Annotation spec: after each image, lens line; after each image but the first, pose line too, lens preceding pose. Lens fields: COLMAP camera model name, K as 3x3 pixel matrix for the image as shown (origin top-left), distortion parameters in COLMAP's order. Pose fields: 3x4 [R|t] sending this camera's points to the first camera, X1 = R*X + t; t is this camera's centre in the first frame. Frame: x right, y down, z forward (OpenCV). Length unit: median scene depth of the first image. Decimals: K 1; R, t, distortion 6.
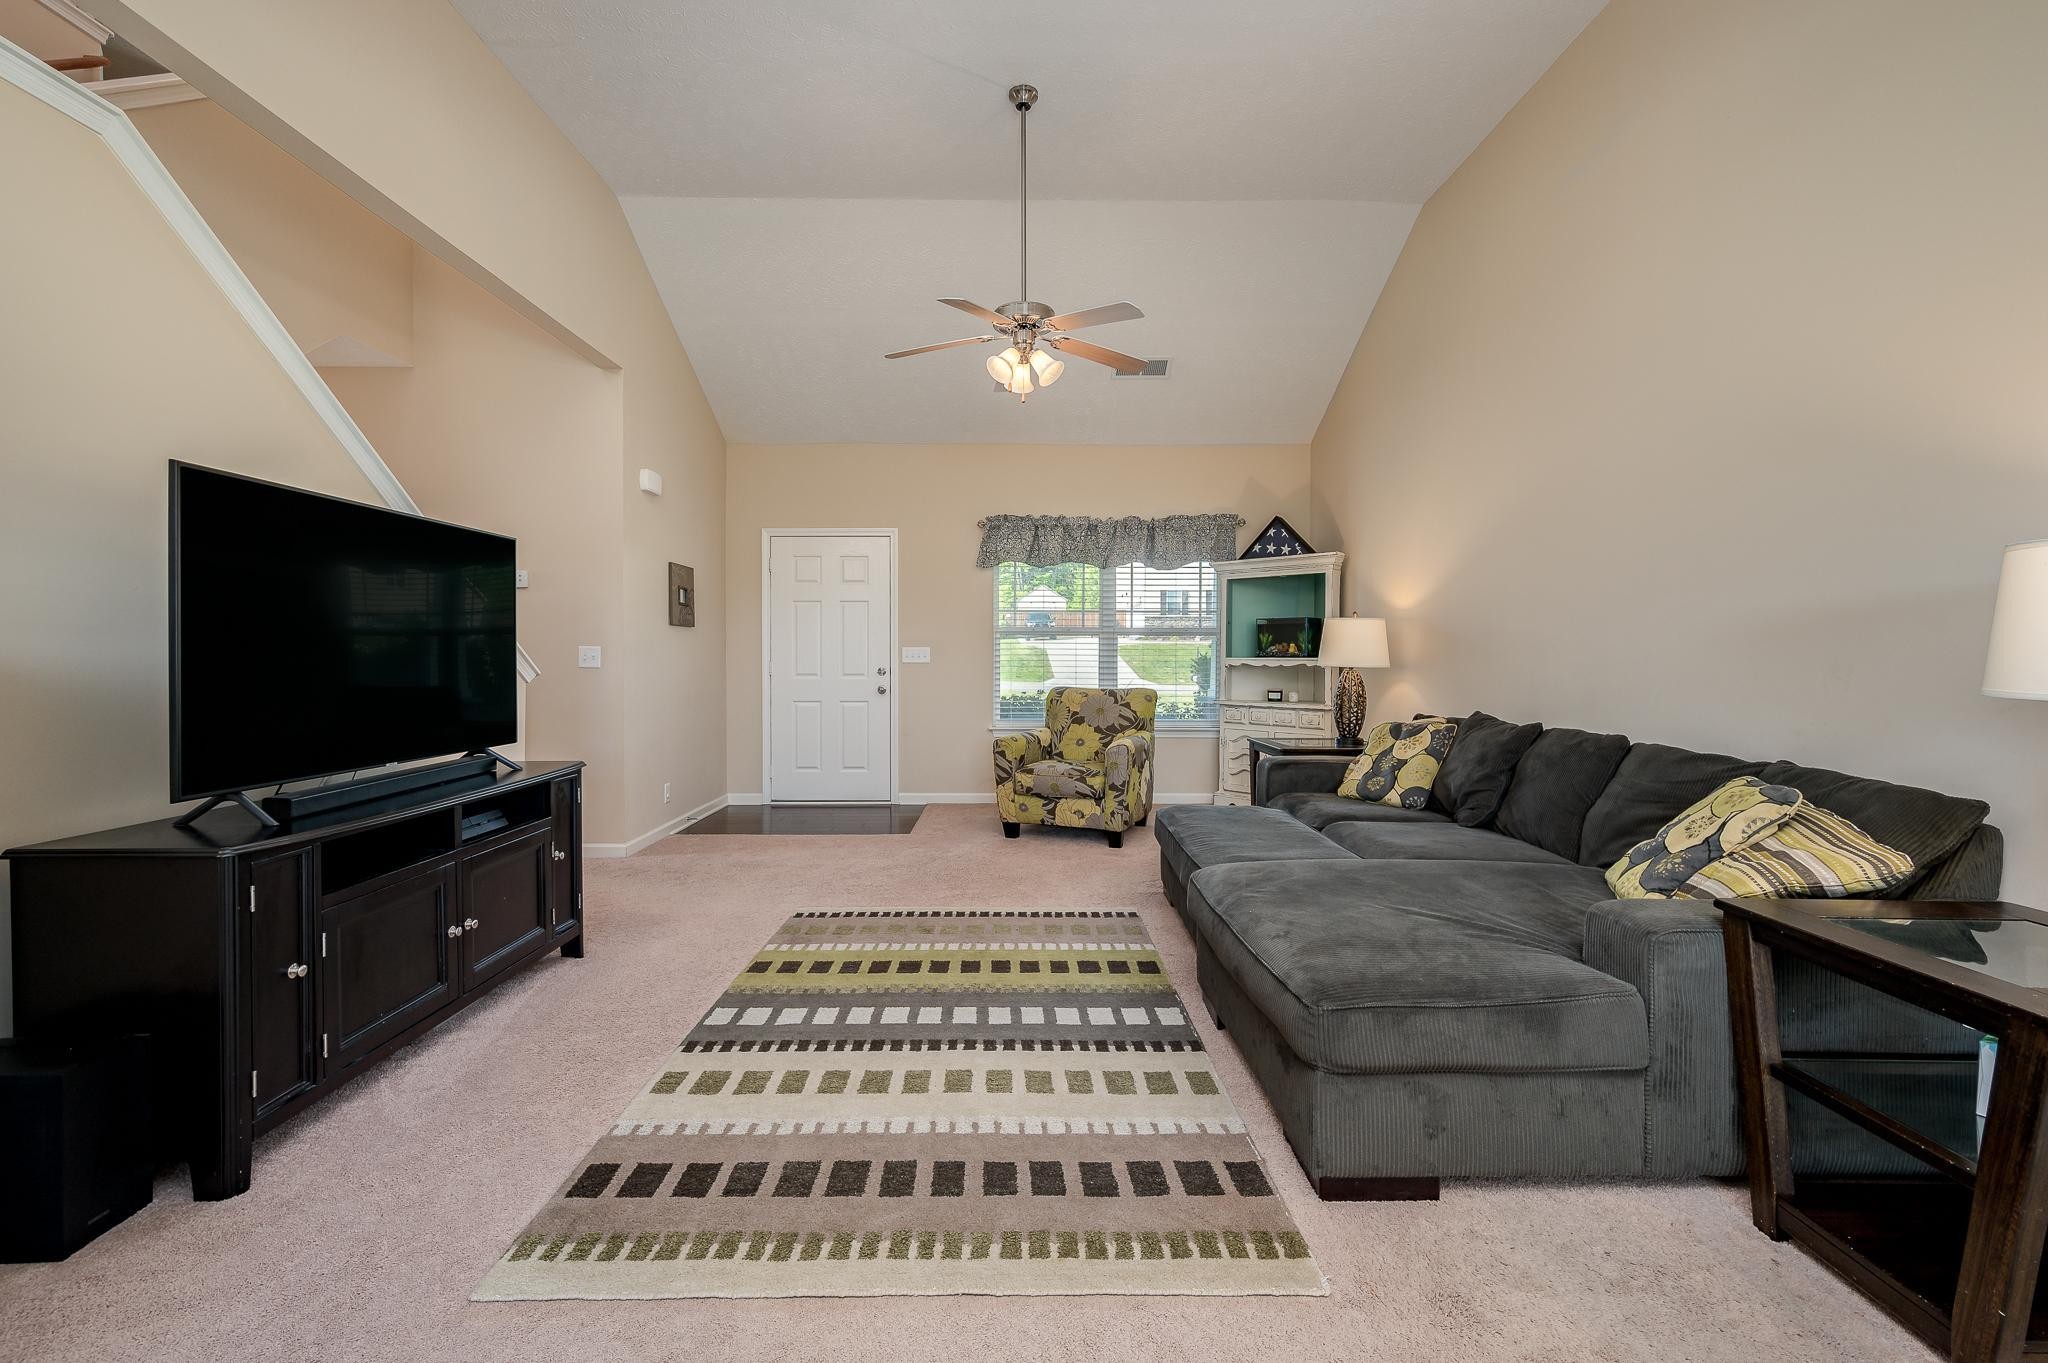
lens RADIAL K [[933.8, 0, 1030.6], [0, 933.8, 665.8], [0, 0, 1]] dist [-0.003738, 0.000730]
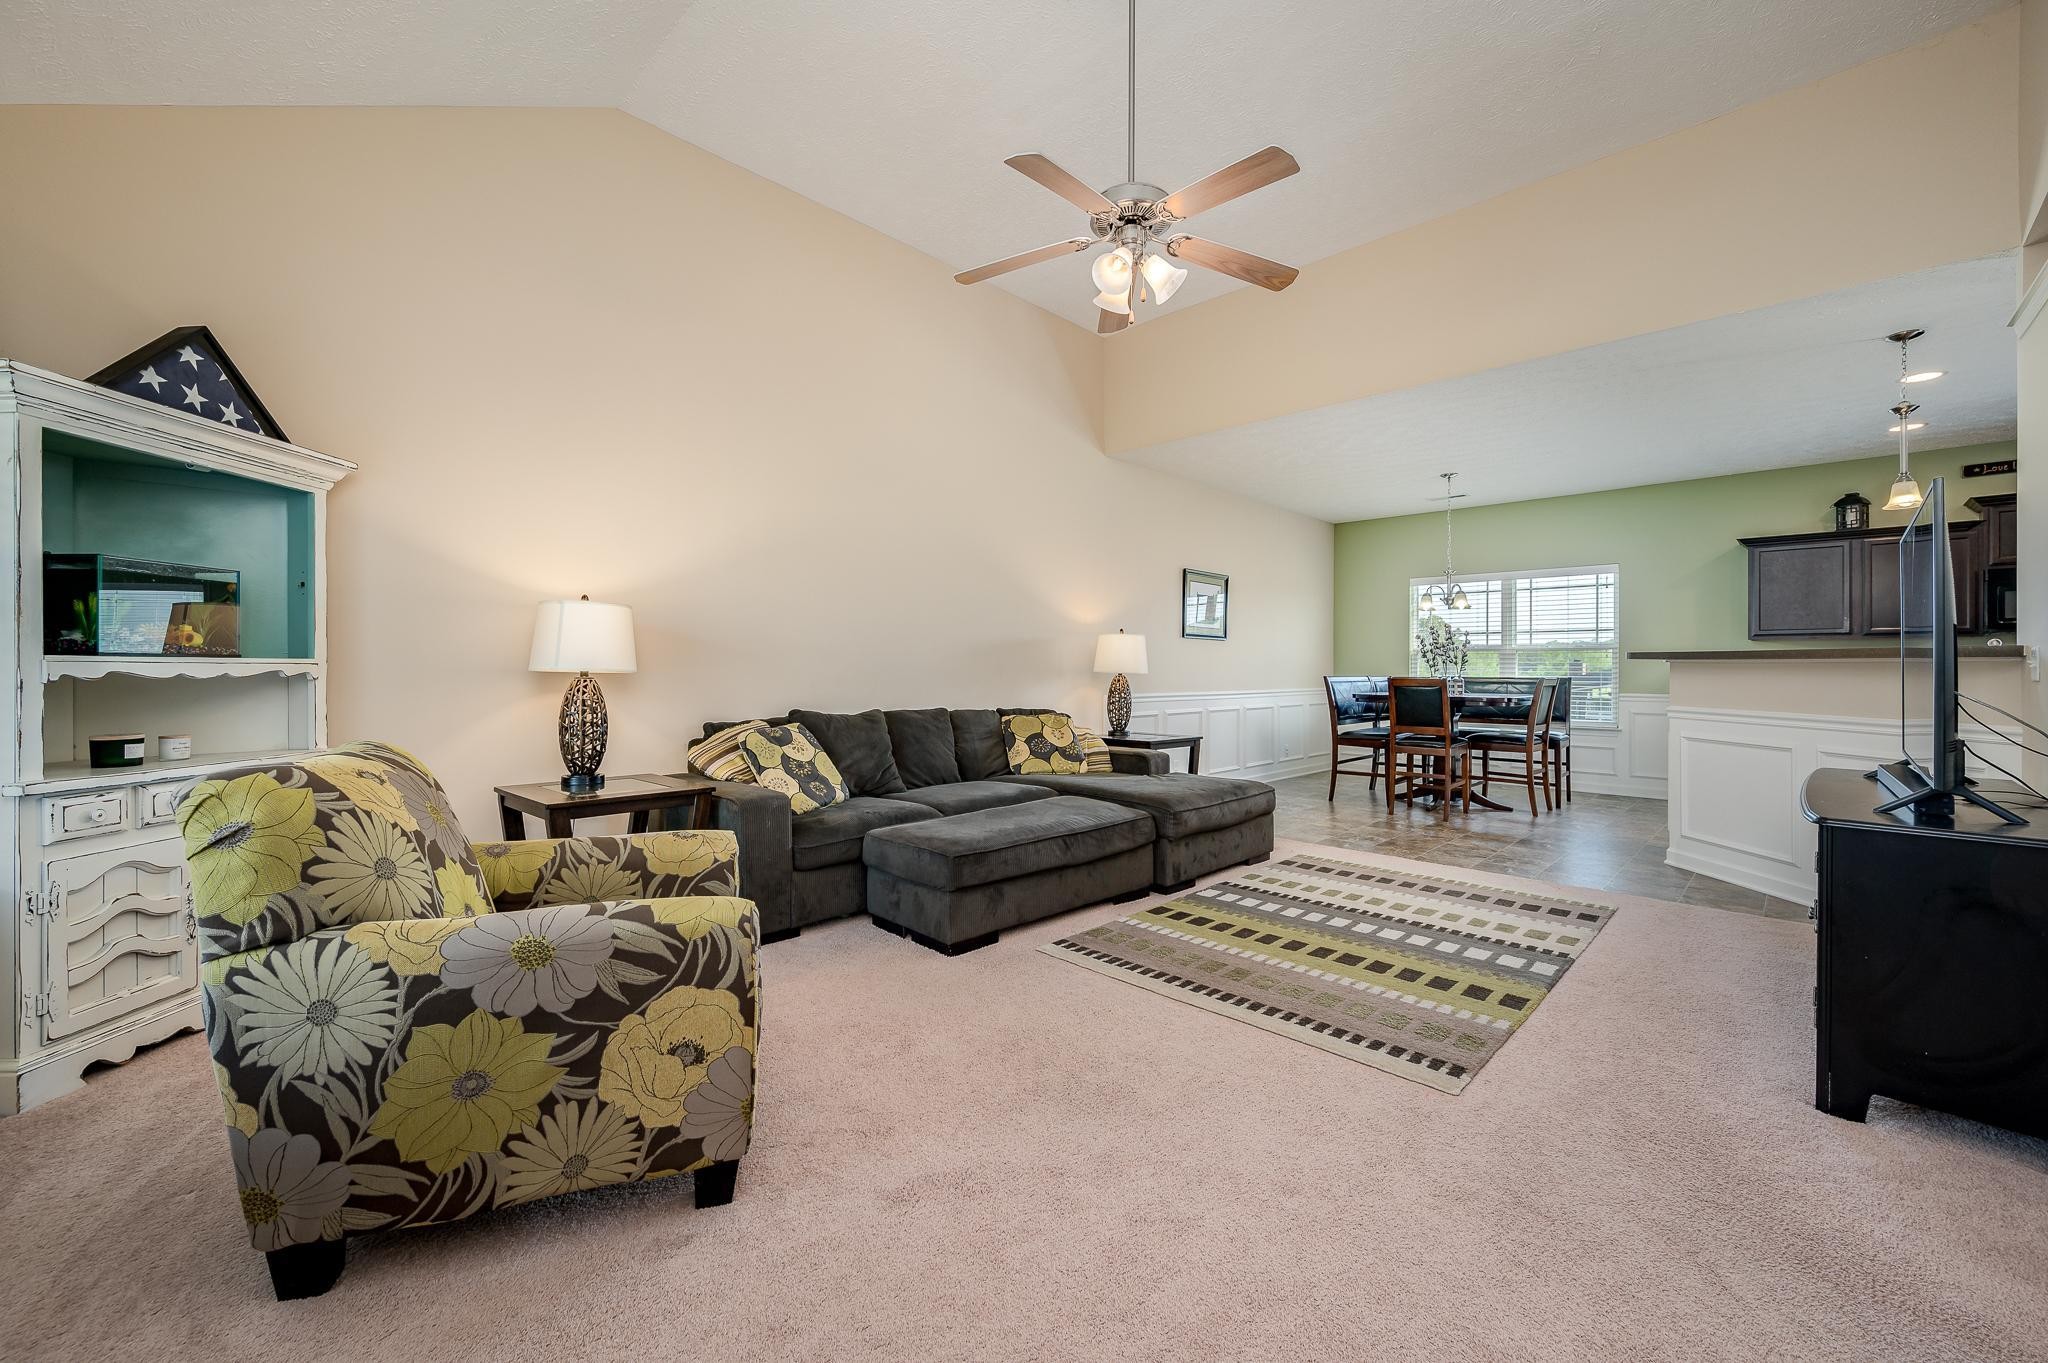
lens RADIAL K [[830.3, 0, 1028.3], [0, 830.3, 674.5], [0, 0, 1]] dist [-0.000710, 0.000609]
pose [[-0.722134, -0.006735, 0.691720, -0.319644], [0.005897, 0.999856, 0.015891, -0.005466], [-0.691728, 0.015554, -0.721991, 1.203806]]
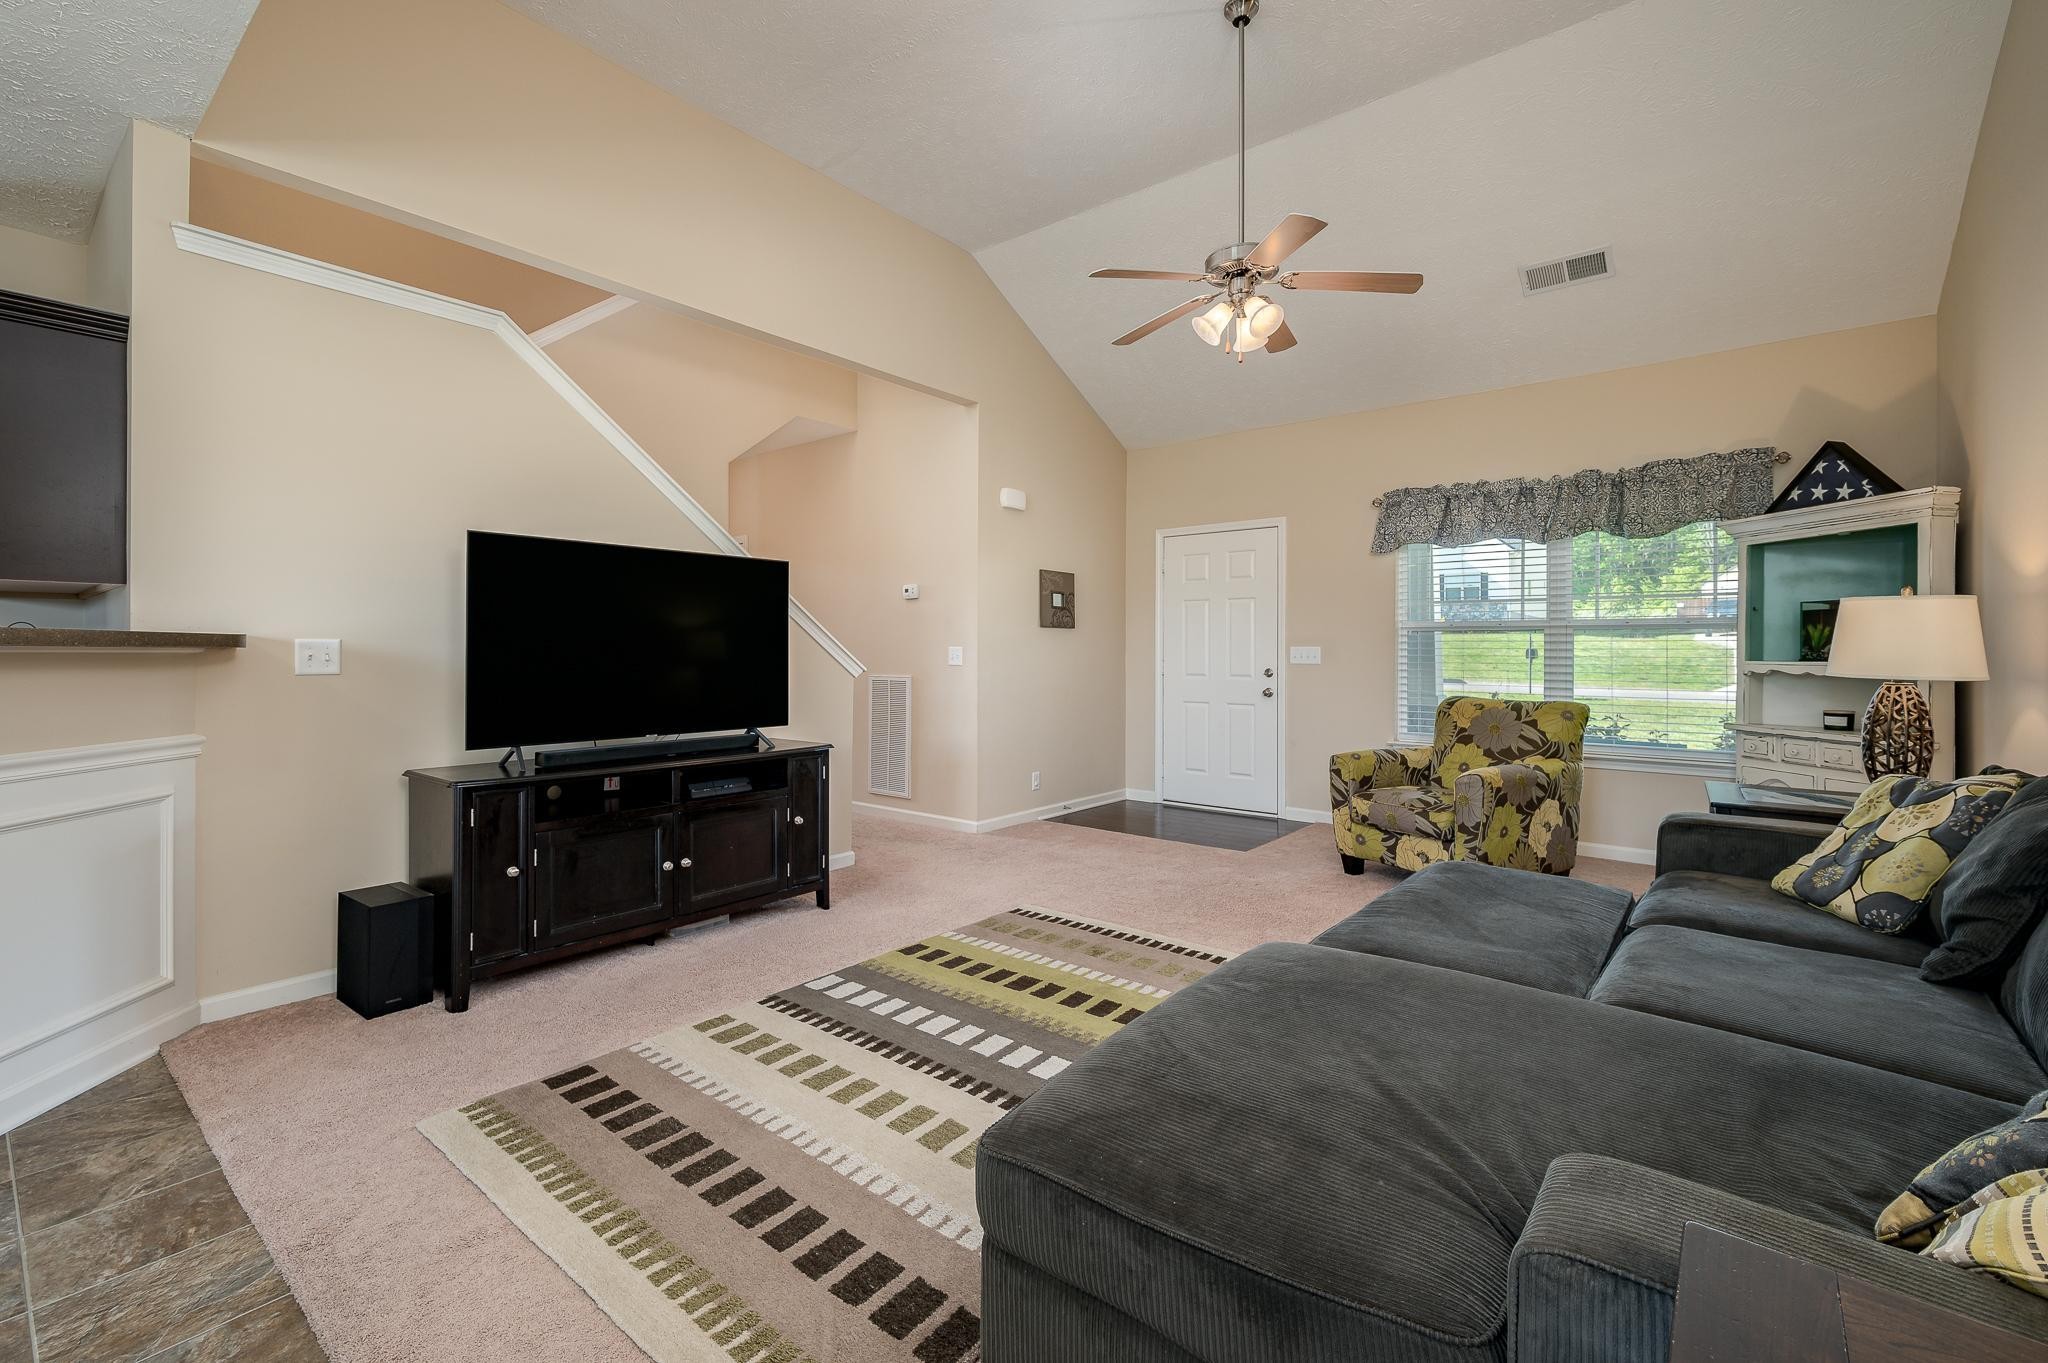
lens RADIAL K [[908.0, 0, 967.2], [0, 908.0, 647.7], [0, 0, 1]] dist [0.000494, -0.000046]
pose [[0.745015, -0.002179, -0.667044, 0.282816], [-0.010042, 0.999845, -0.014482, -0.003849], [0.666972, 0.017487, 0.744877, 0.167858]]
